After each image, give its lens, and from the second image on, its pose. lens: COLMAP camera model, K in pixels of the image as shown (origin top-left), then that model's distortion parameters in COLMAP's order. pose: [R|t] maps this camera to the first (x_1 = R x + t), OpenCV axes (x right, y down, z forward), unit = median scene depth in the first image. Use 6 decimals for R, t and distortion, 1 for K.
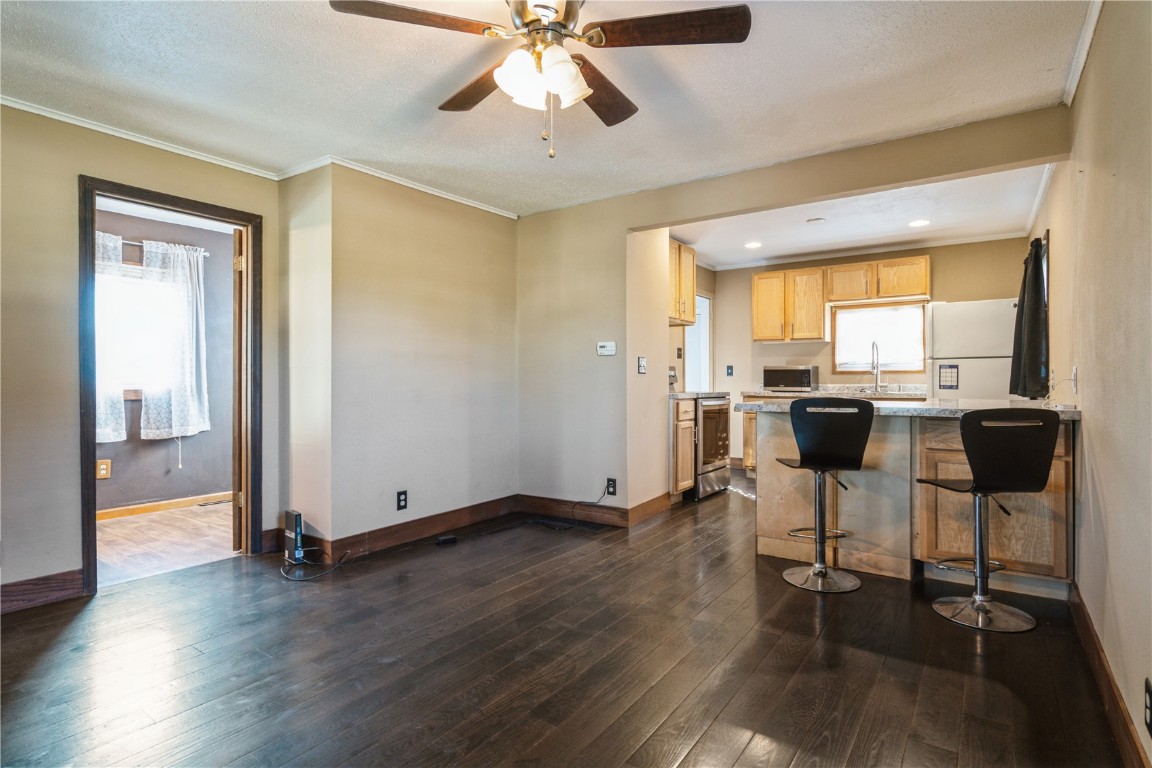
lens RADIAL K [[579.8, 0, 582.8], [0, 579.8, 372.8], [0, 0, 1]] dist [-0.000221, 0.000105]
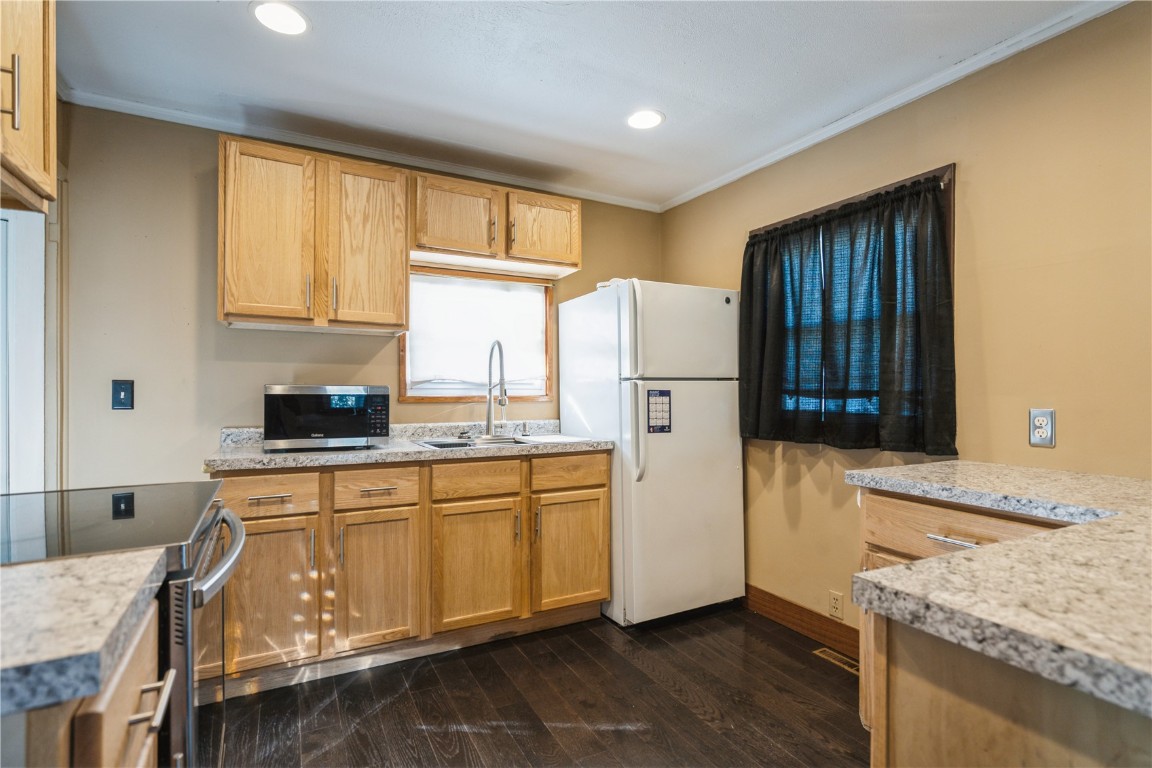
lens RADIAL K [[549.1, 0, 577.9], [0, 549.1, 390.0], [0, 0, 1]] dist [0.000130, 0.000016]
pose [[0.465282, 0.005021, 0.885149, 0.114381], [-0.010398, 0.999946, -0.000207, -0.012815], [-0.885102, -0.009108, 0.465309, 0.817863]]
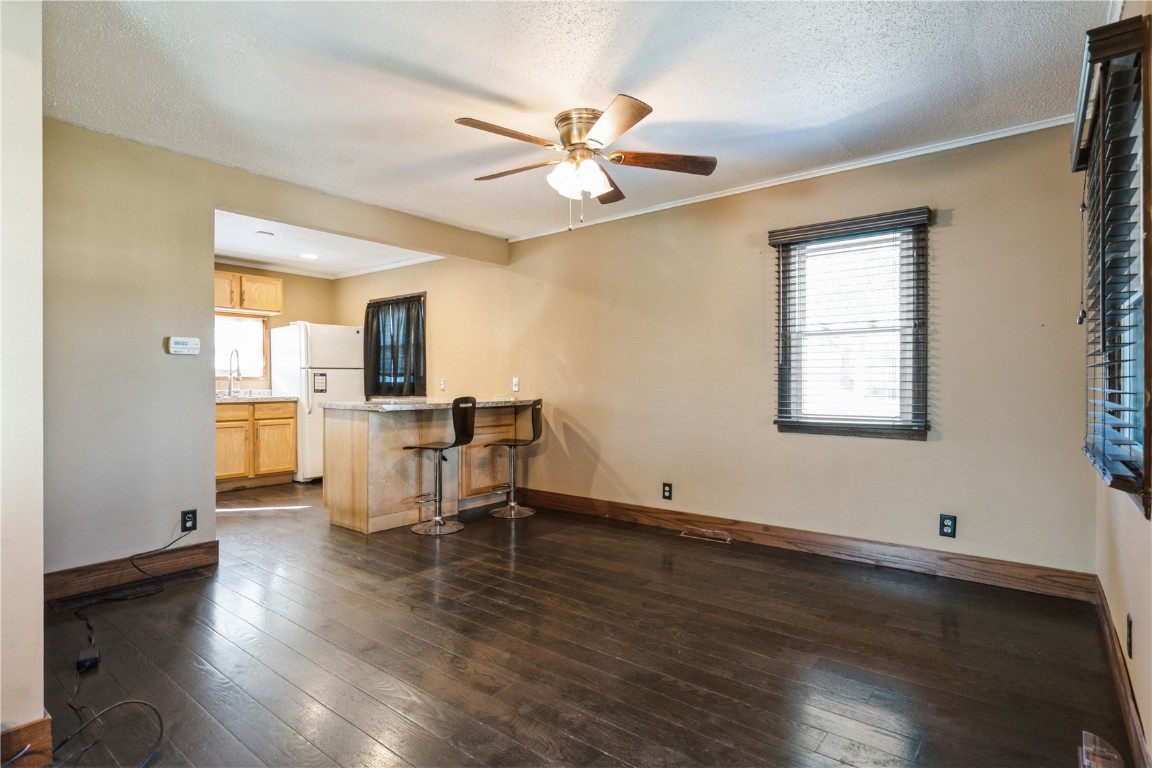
lens RADIAL K [[587.7, 0, 576.2], [0, 587.7, 381.6], [0, 0, 1]] dist [0.001128, 0.000090]
pose [[0.070674, 0.003692, 0.997493, -0.605096], [-0.008522, 0.999959, -0.003097, 0.003437], [-0.997463, -0.008282, 0.070702, 0.353053]]
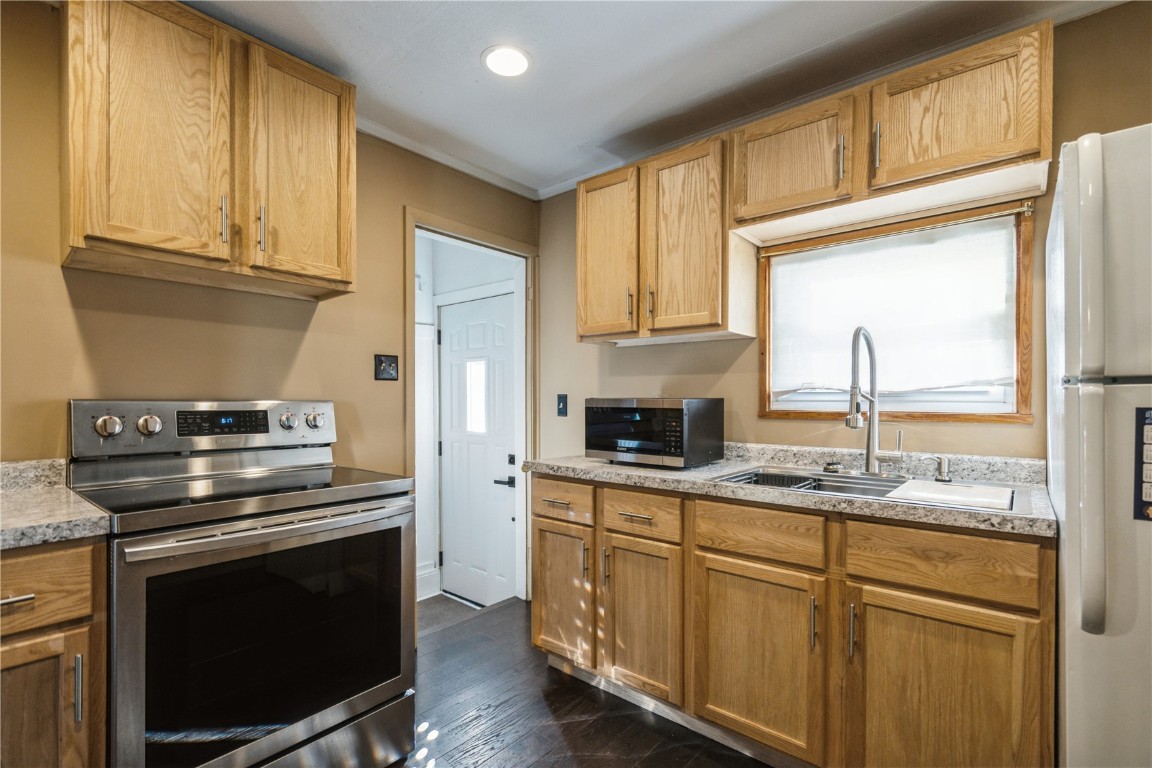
lens RADIAL K [[524.6, 0, 578.0], [0, 524.6, 400.1], [0, 0, 1]] dist [-0.001199, -0.000108]
pose [[0.995428, 0.000332, -0.095513, 0.427120], [0.001174, 0.999876, 0.015718, -0.020061], [0.095506, -0.015758, 0.995304, 0.788589]]
